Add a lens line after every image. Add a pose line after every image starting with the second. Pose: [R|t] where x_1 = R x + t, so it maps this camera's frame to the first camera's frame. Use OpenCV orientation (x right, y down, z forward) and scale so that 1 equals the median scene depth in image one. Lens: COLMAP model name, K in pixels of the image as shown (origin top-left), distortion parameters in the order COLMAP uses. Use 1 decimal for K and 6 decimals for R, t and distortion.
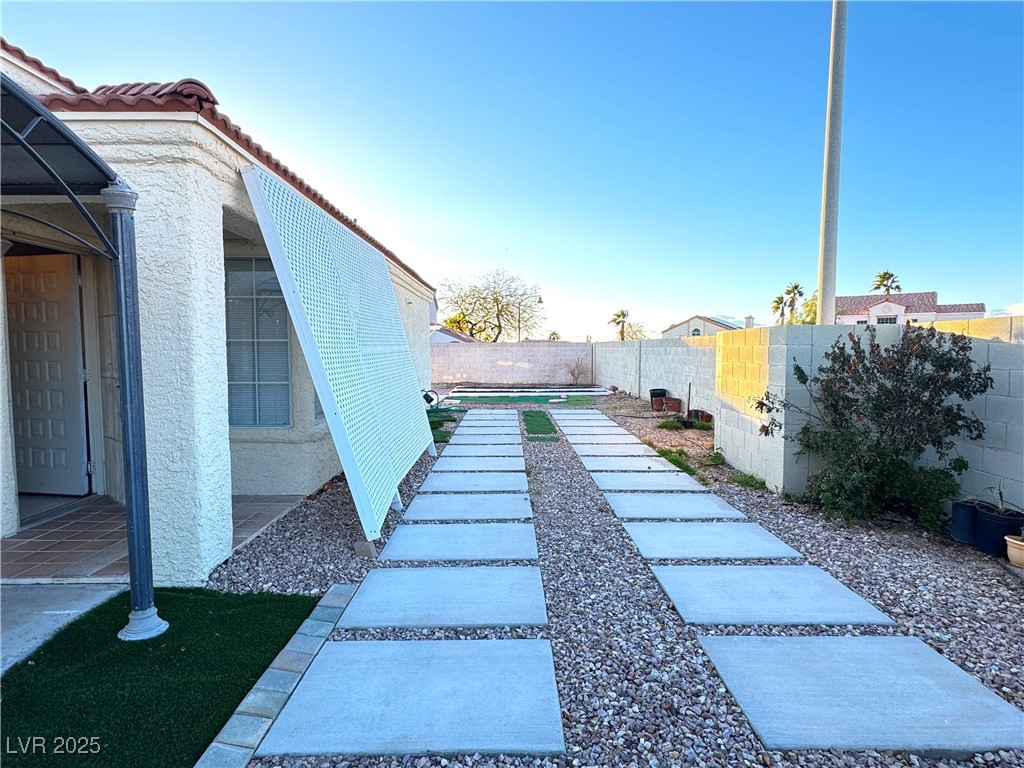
lens RADIAL K [[563.5, 0, 512.0], [0, 563.5, 384.0], [0, 0, 1]] dist [0.000130, 0.000061]
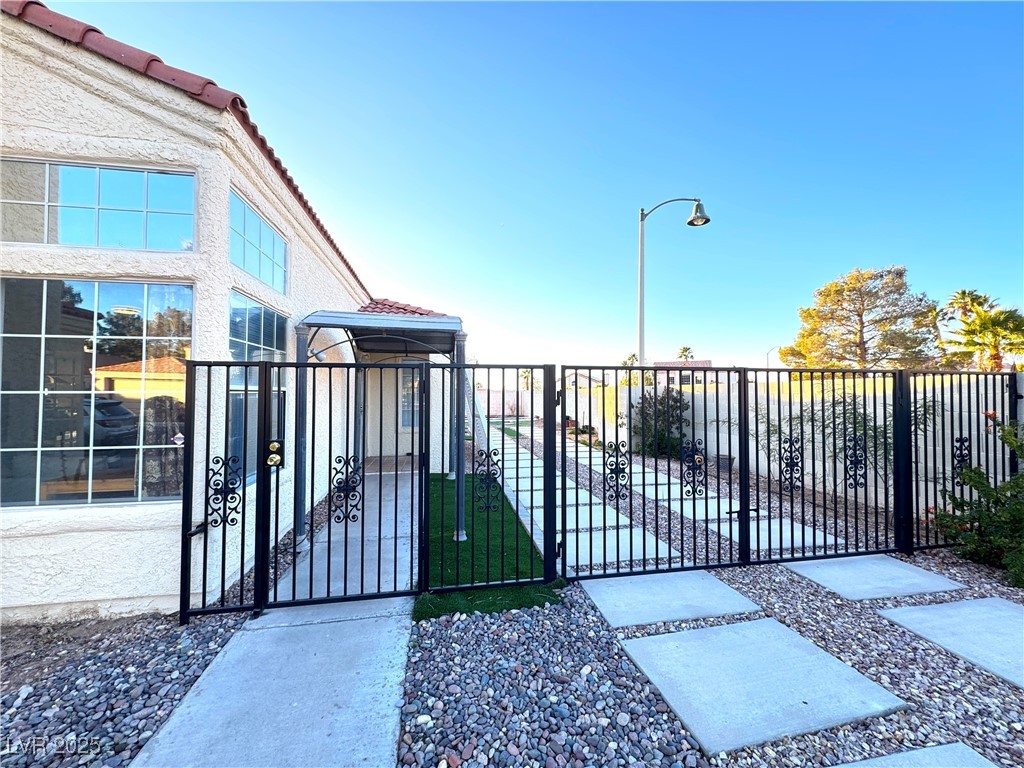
lens RADIAL K [[410.4, 0, 512.0], [0, 410.4, 384.0], [0, 0, 1]] dist [0.018417, 0.000146]
pose [[0.985896, 0.001702, 0.167348, -0.103421], [0.012366, 0.996474, -0.082986, 0.010806], [-0.166899, 0.083885, 0.982399, -0.228955]]
